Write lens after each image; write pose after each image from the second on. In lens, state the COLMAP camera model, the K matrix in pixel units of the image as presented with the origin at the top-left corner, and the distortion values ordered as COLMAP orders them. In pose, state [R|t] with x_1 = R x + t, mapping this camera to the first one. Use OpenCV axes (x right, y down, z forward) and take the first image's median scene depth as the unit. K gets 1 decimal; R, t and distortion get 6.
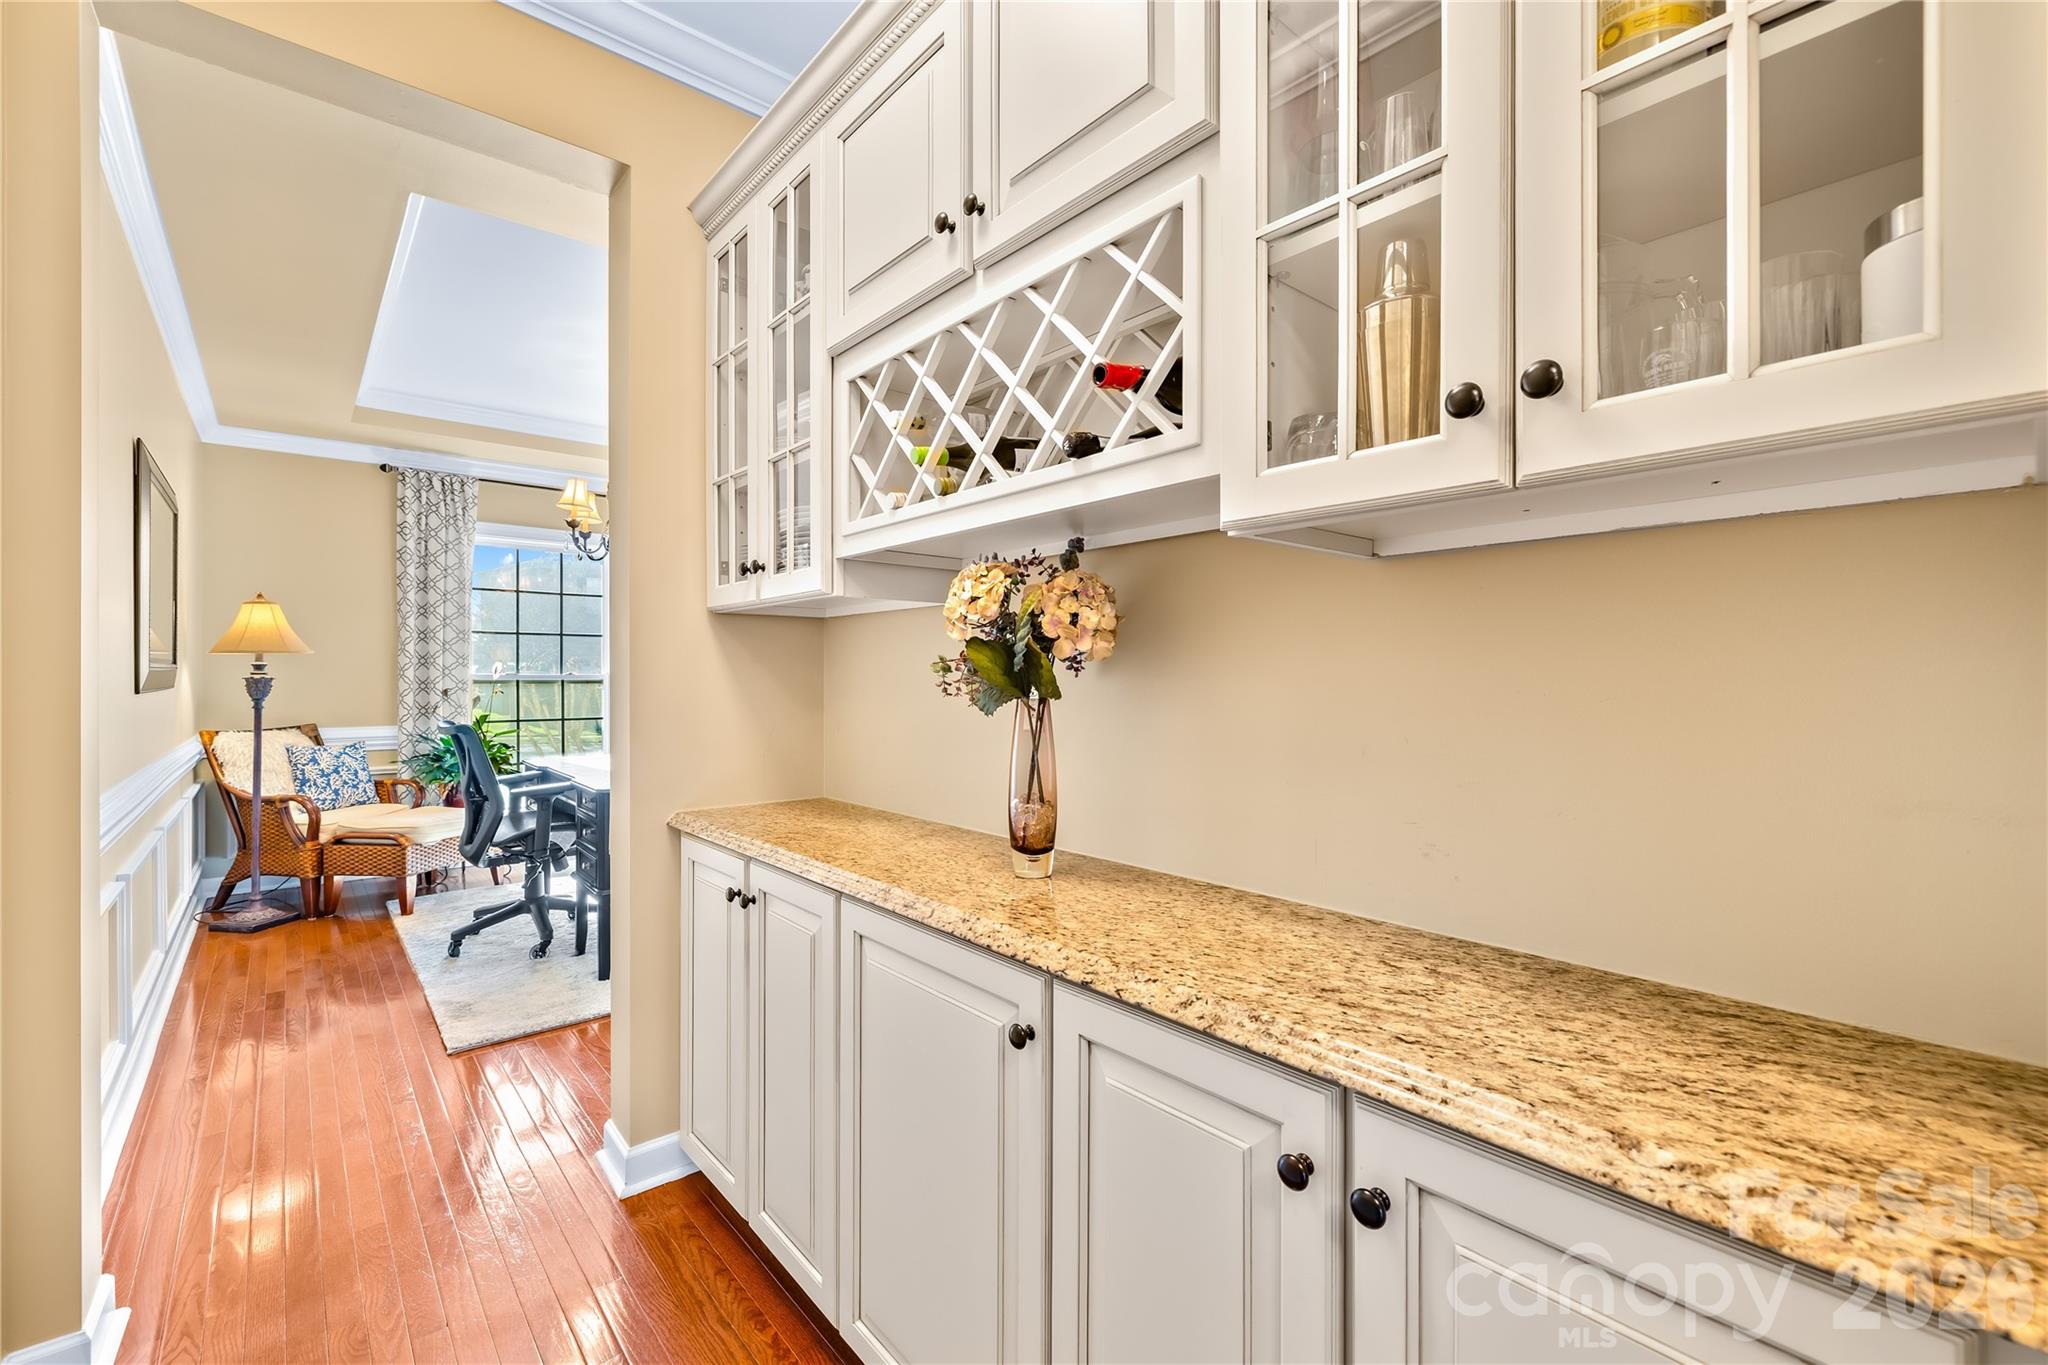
lens RADIAL K [[871.9, 0, 1027.4], [0, 871.9, 676.8], [0, 0, 1]] dist [-0.000510, -0.001047]
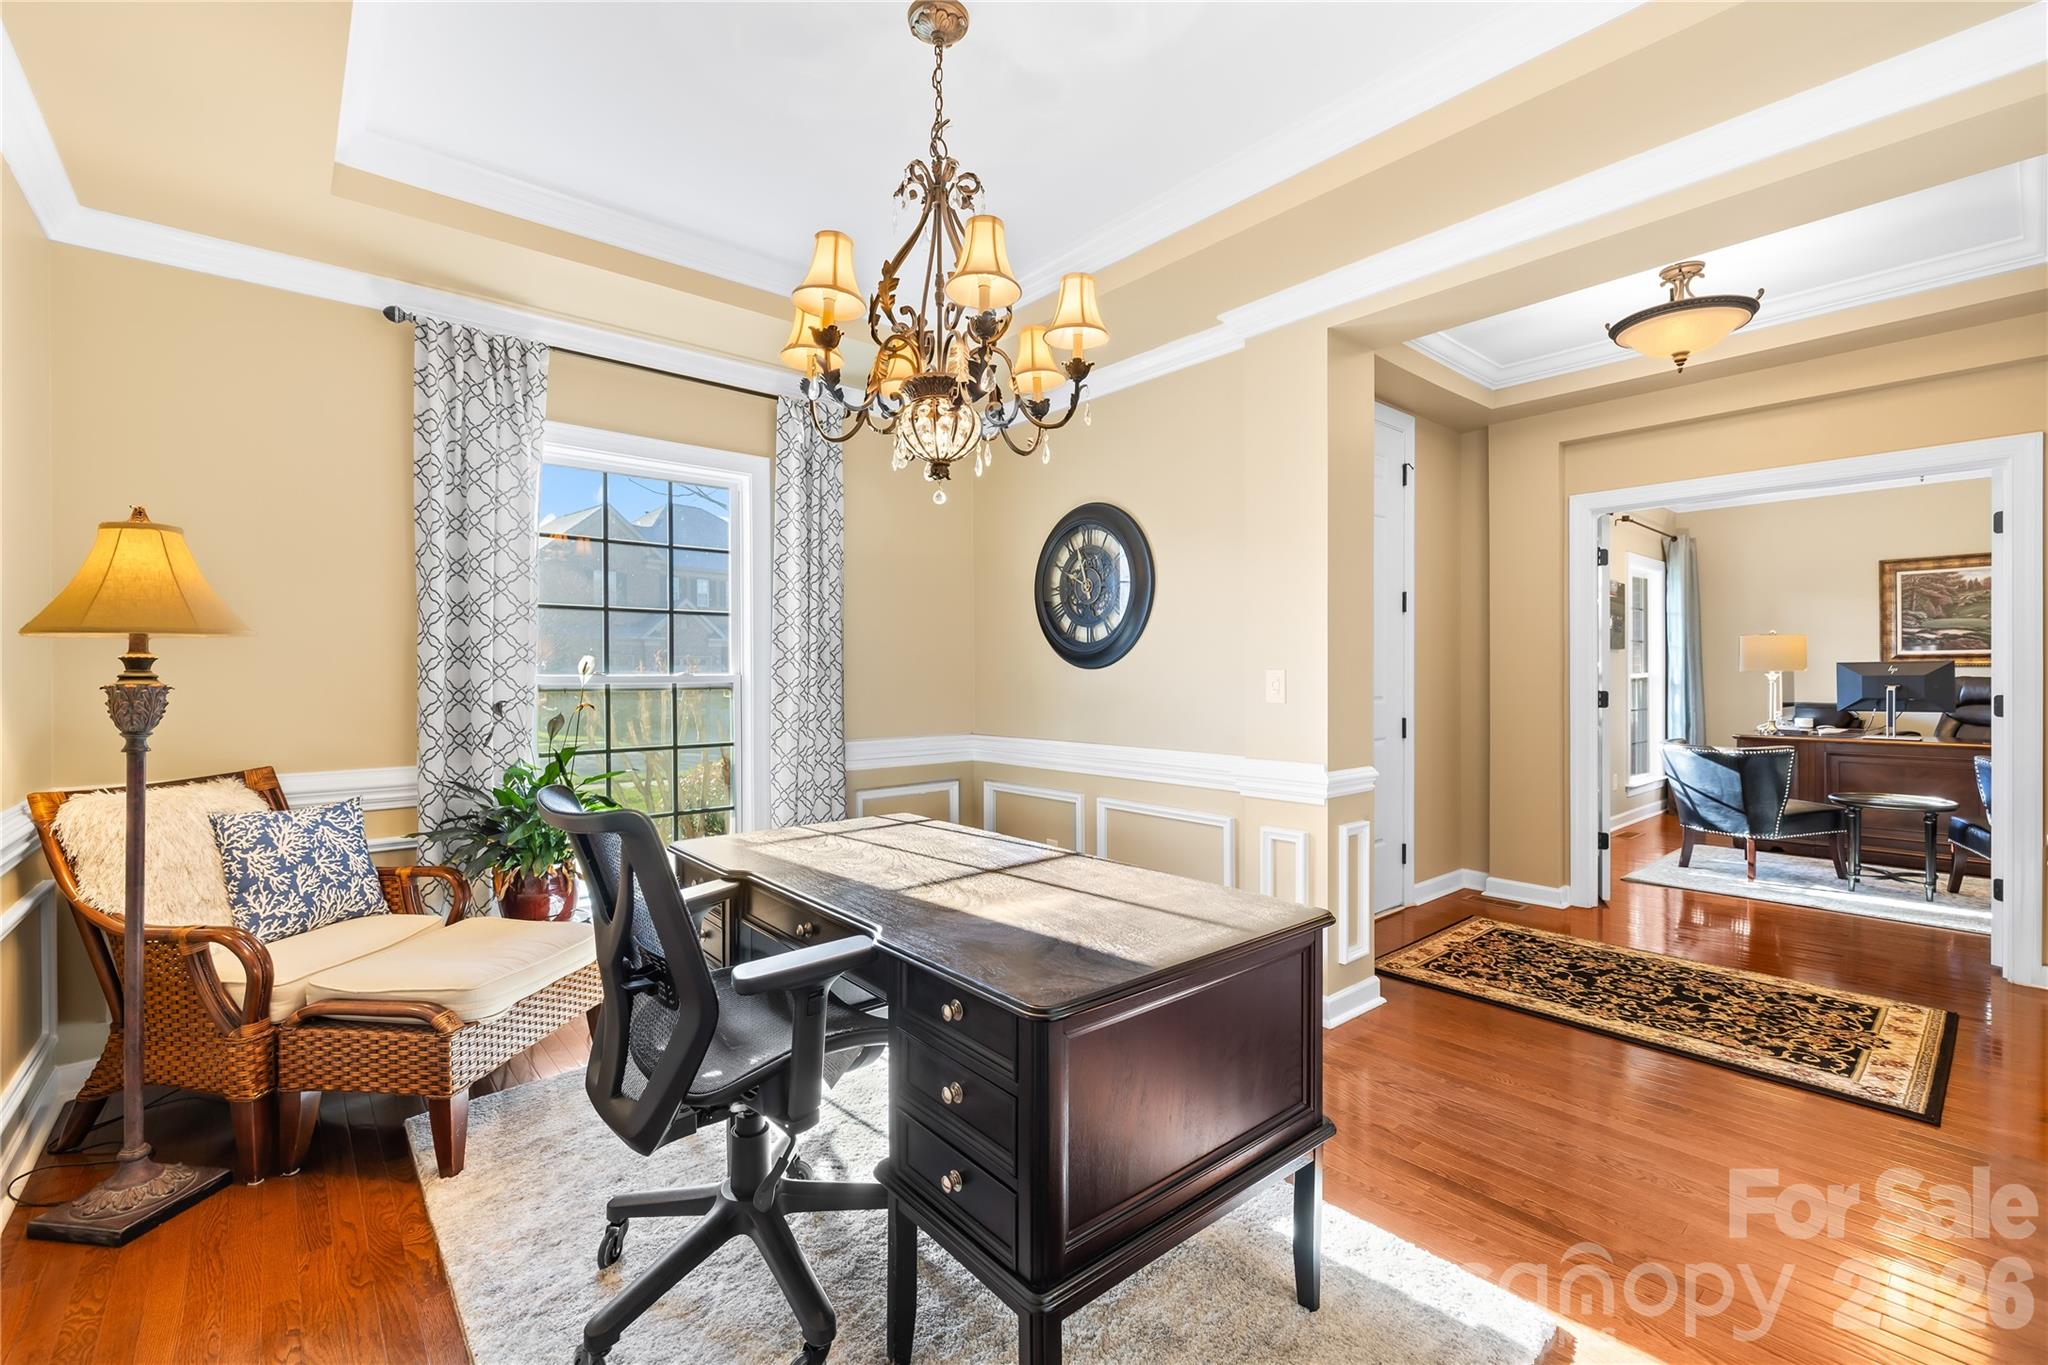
lens RADIAL K [[871.9, 0, 1018.2], [0, 871.9, 675.8], [0, 0, 1]] dist [-0.000510, -0.001047]
pose [[0.999985, -0.005368, 0.000497, -0.344704], [0.005368, 0.999985, 0.000638, -0.002115], [-0.000500, -0.000636, 1.000000, 0.449225]]
